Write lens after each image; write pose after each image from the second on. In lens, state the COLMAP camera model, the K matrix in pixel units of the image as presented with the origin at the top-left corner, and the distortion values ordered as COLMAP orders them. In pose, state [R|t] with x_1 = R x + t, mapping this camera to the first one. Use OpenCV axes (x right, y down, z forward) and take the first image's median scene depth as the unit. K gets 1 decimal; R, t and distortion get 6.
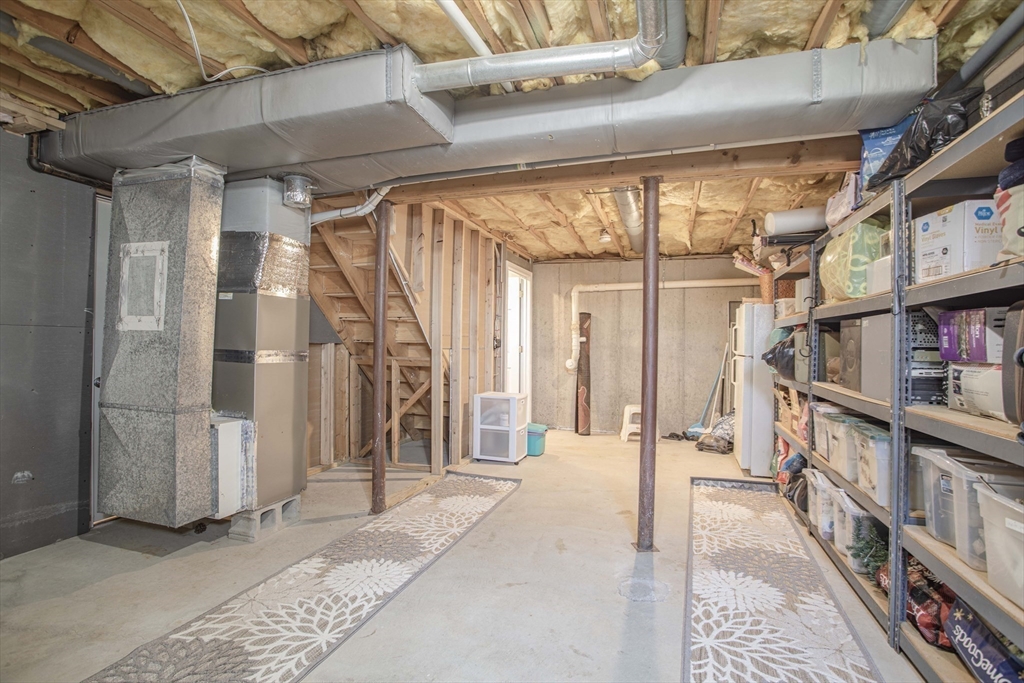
lens RADIAL K [[497.7, 0, 510.5], [0, 497.7, 340.7], [0, 0, 1]] dist [-0.072318, 0.032106]
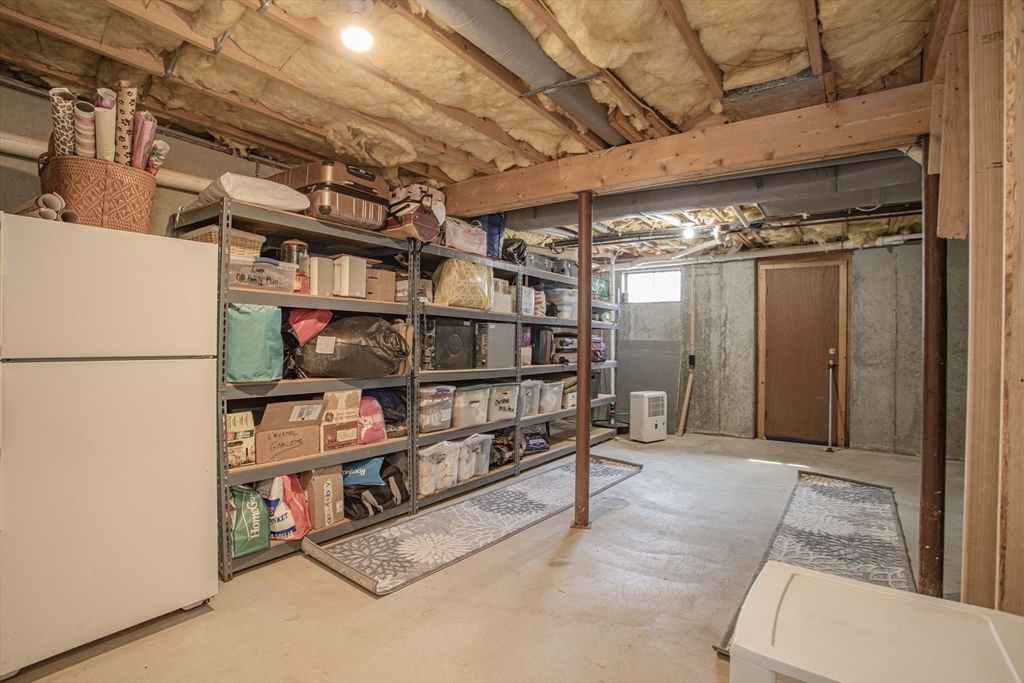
lens RADIAL K [[497.7, 0, 510.5], [0, 497.7, 340.7], [0, 0, 1]] dist [-0.072318, 0.032106]
pose [[-0.954795, -0.020928, 0.296528, 0.105982], [-0.024967, 0.999640, -0.009839, 0.022257], [-0.296216, -0.016798, -0.954973, 2.132327]]
